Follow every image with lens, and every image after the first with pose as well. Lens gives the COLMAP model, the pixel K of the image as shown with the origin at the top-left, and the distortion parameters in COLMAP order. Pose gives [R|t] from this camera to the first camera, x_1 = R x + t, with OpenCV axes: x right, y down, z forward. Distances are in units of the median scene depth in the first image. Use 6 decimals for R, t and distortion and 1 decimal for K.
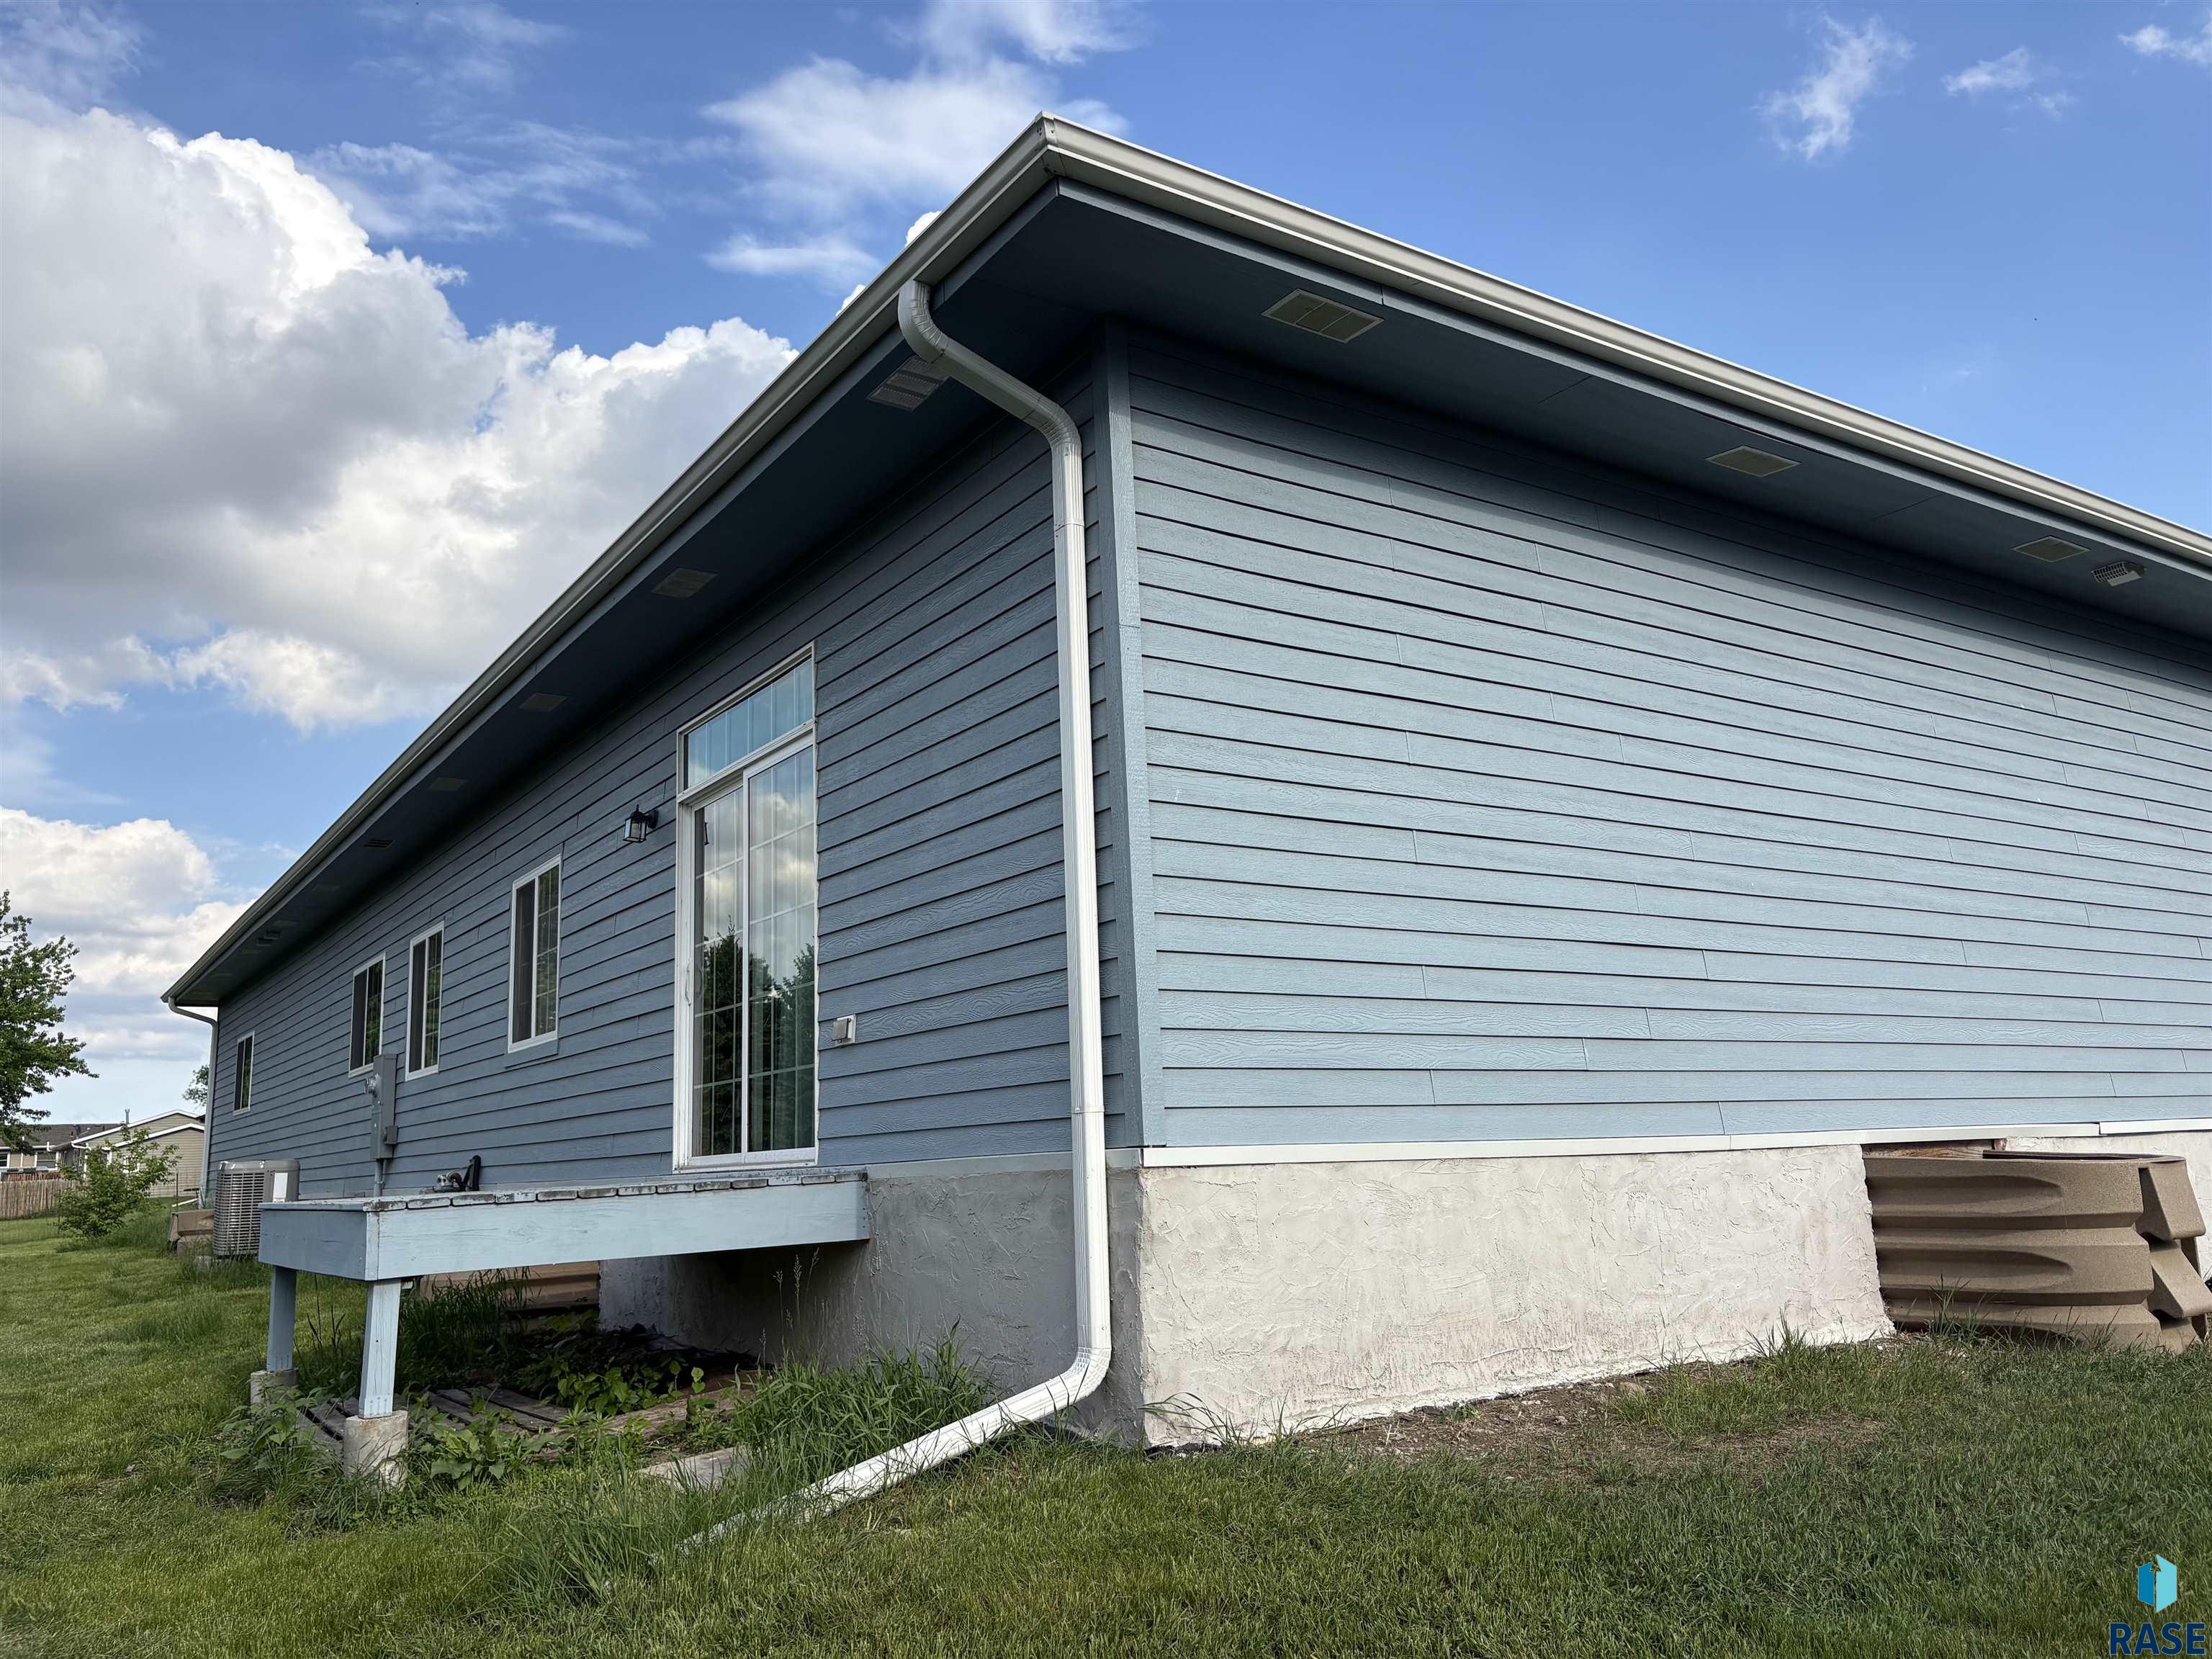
lens RADIAL K [[1692.8, 0, 1109.1], [0, 1692.8, 839.1], [0, 0, 1]] dist [0.066851, -0.071321]
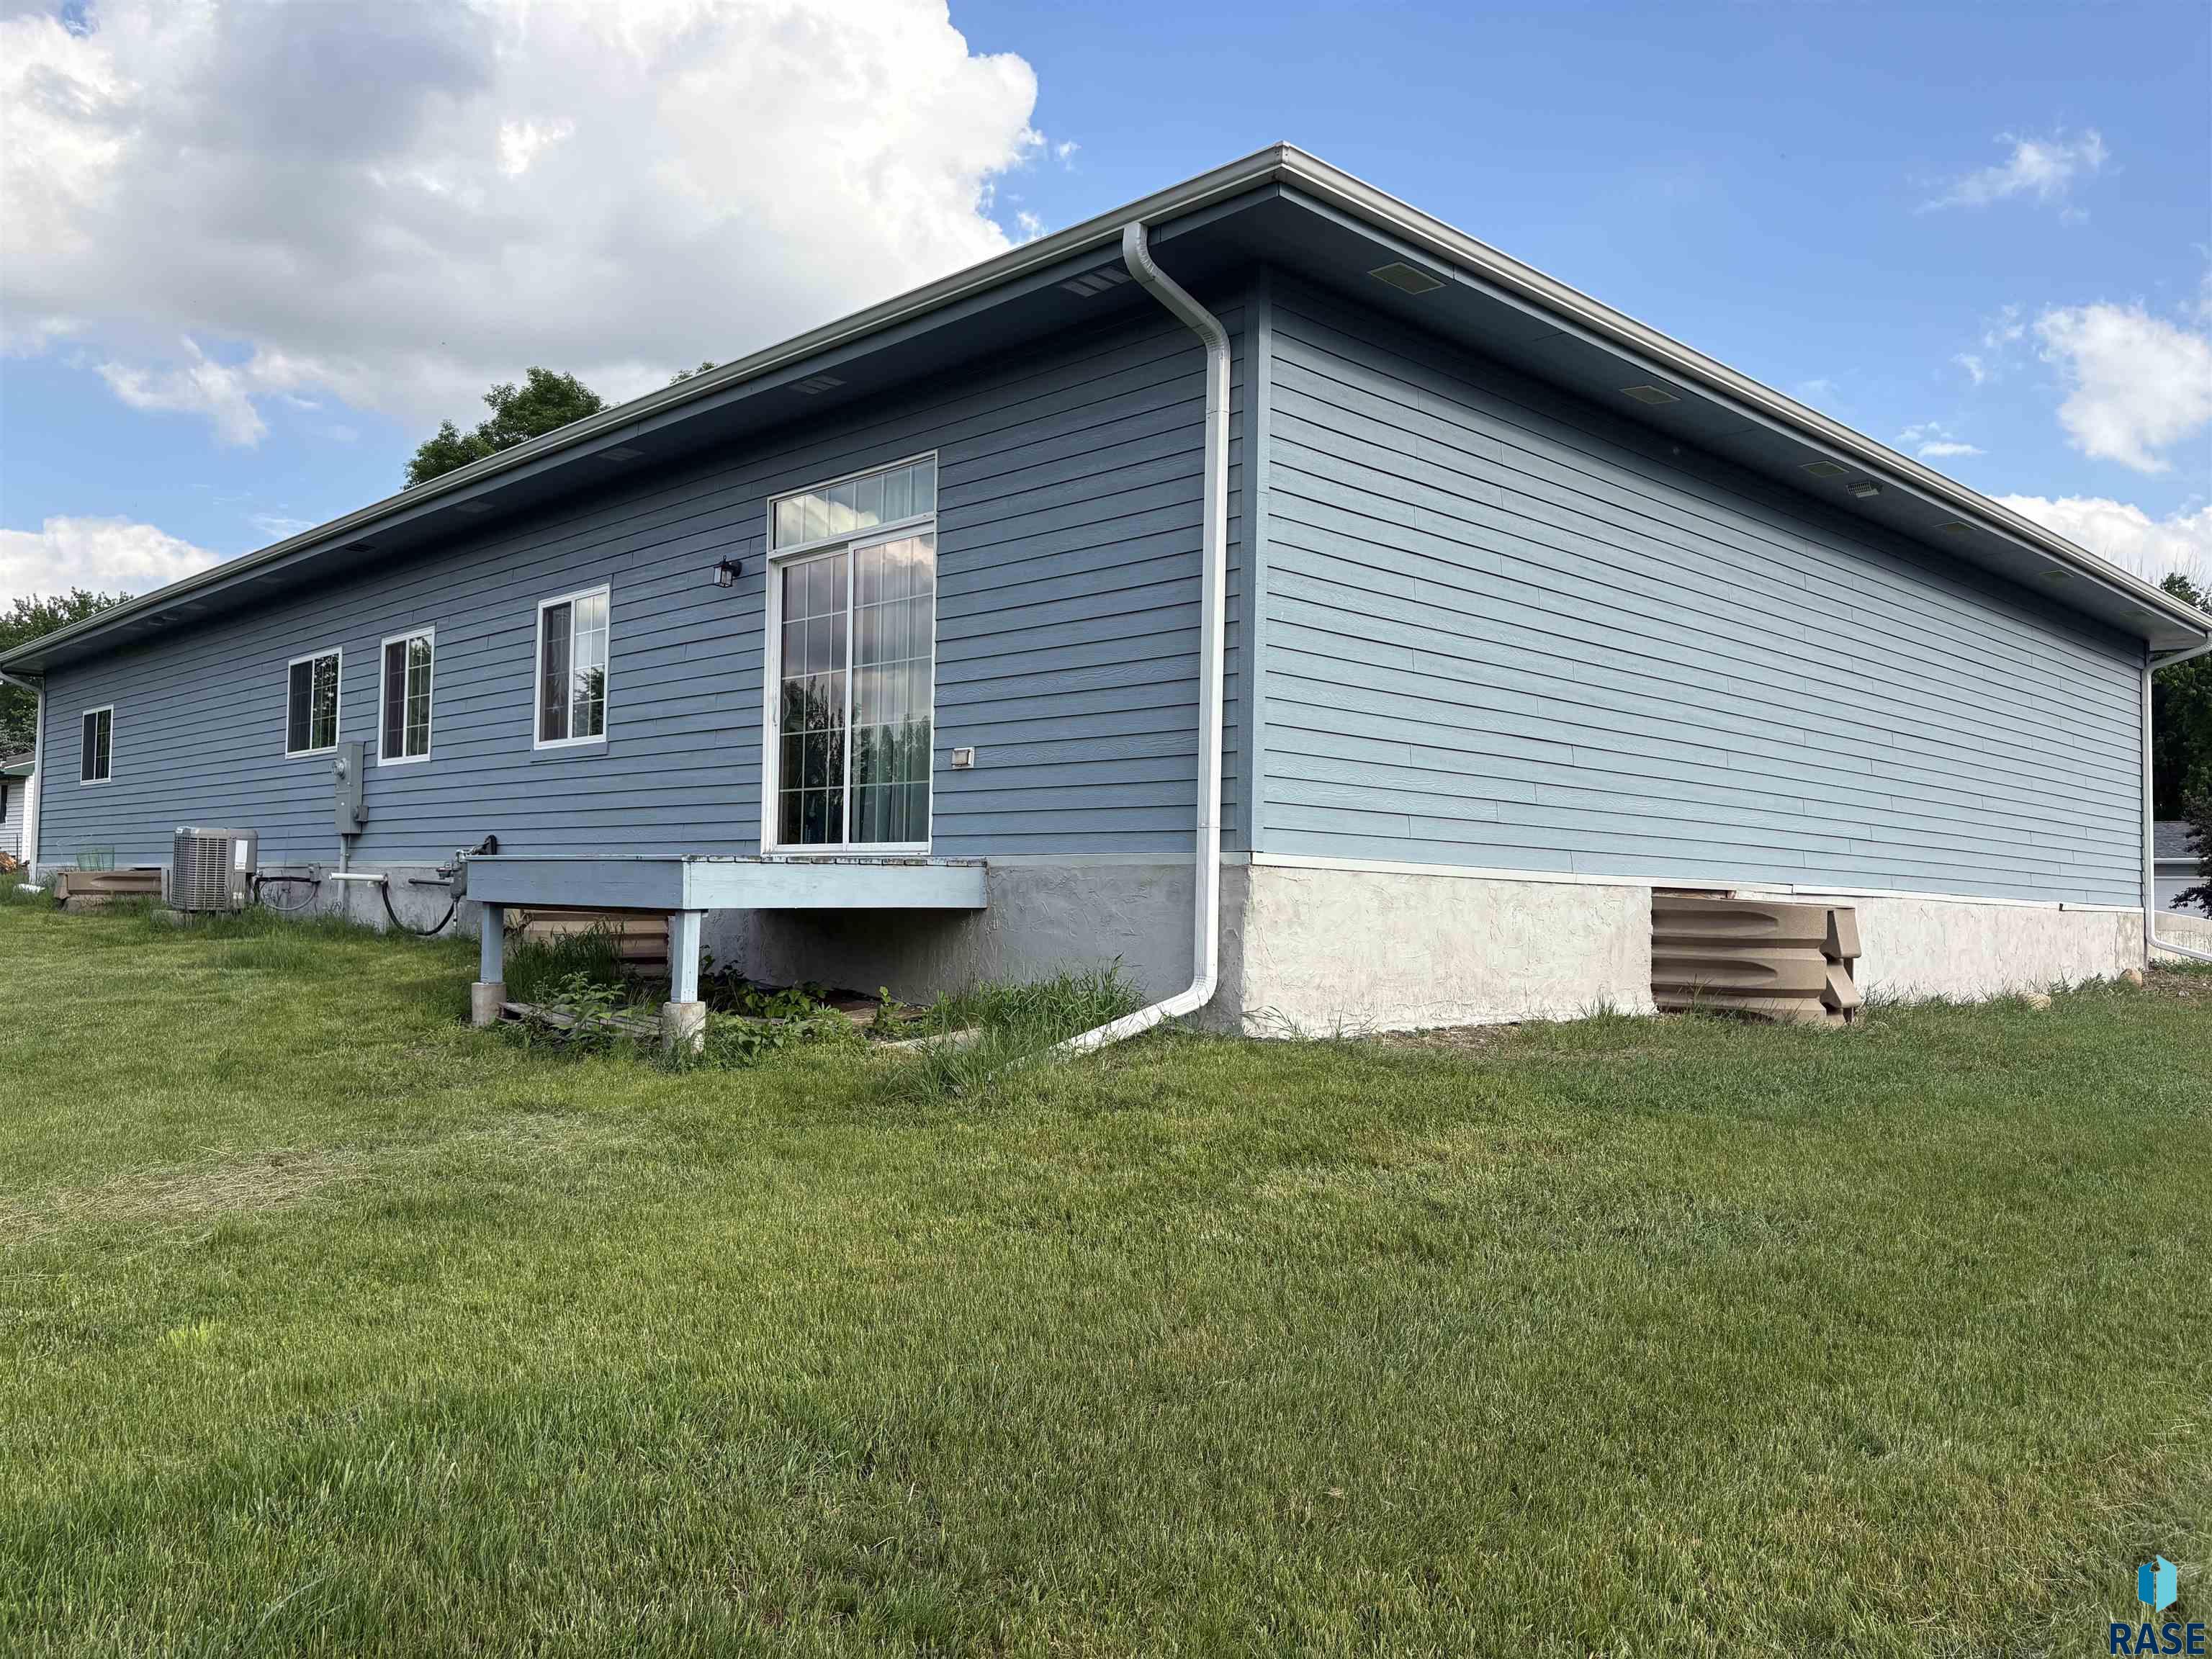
lens RADIAL K [[1692.8, 0, 1115.5], [0, 1692.8, 843.9], [0, 0, 1]] dist [0.066851, -0.071321]
pose [[0.981896, 0.066361, 0.177416, -0.299594], [-0.092281, 0.985543, 0.142086, -0.022470], [-0.165422, -0.155886, 0.973825, -0.364832]]
